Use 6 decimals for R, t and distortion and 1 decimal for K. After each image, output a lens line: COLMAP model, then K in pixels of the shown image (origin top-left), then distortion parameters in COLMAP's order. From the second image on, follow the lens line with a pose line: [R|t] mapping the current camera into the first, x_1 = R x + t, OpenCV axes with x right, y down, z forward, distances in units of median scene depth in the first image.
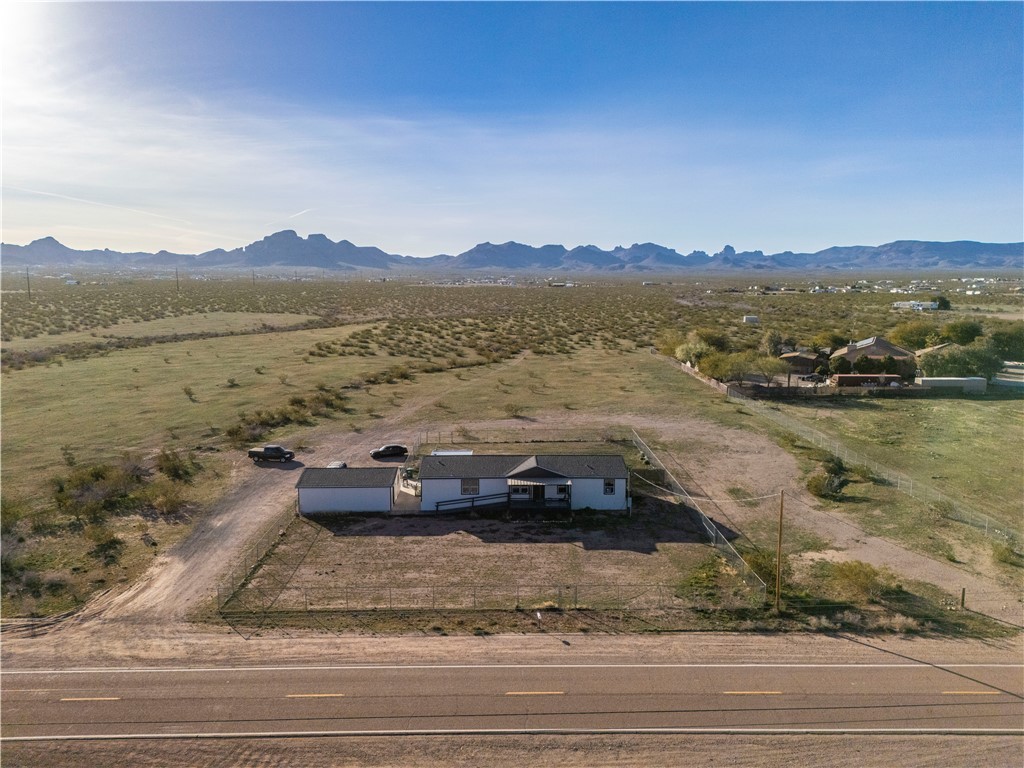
lens RADIAL K [[745.0, 0, 519.8], [0, 745.0, 388.7], [0, 0, 1]] dist [0.062326, -0.050706]
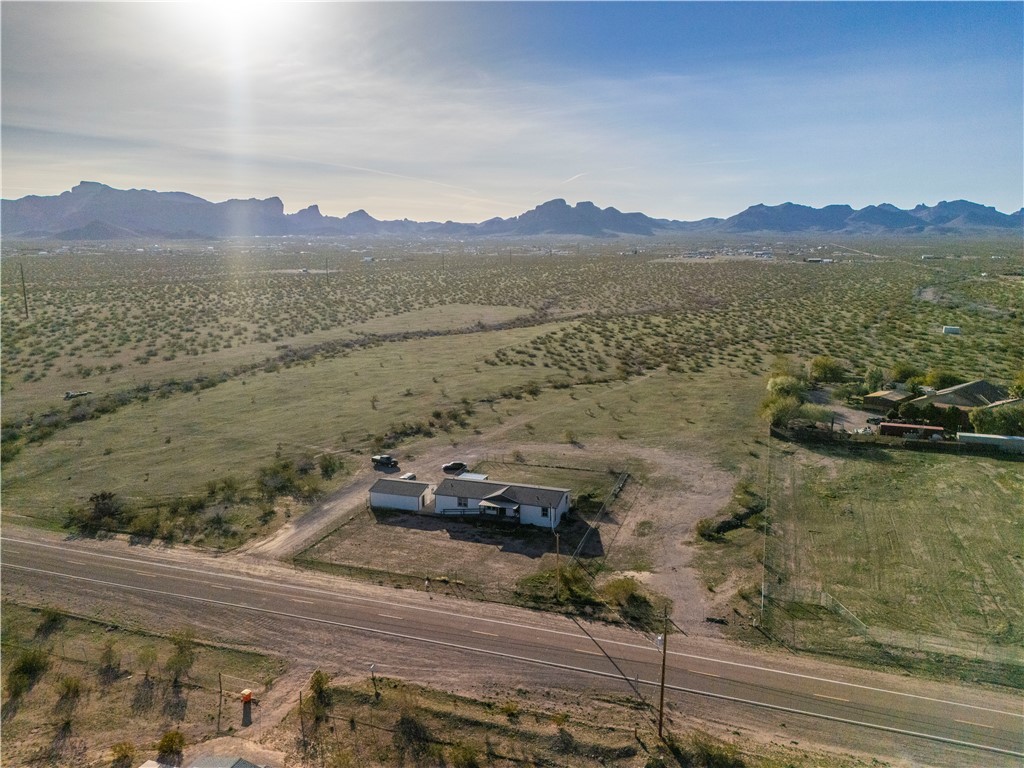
lens RADIAL K [[745.0, 0, 517.8], [0, 745.0, 387.4], [0, 0, 1]] dist [0.062326, -0.050706]
pose [[0.939979, 0.063007, -0.335364, 0.776154], [-0.048481, 0.997494, 0.051520, -0.280468], [0.337770, -0.032169, 0.940679, -0.650419]]
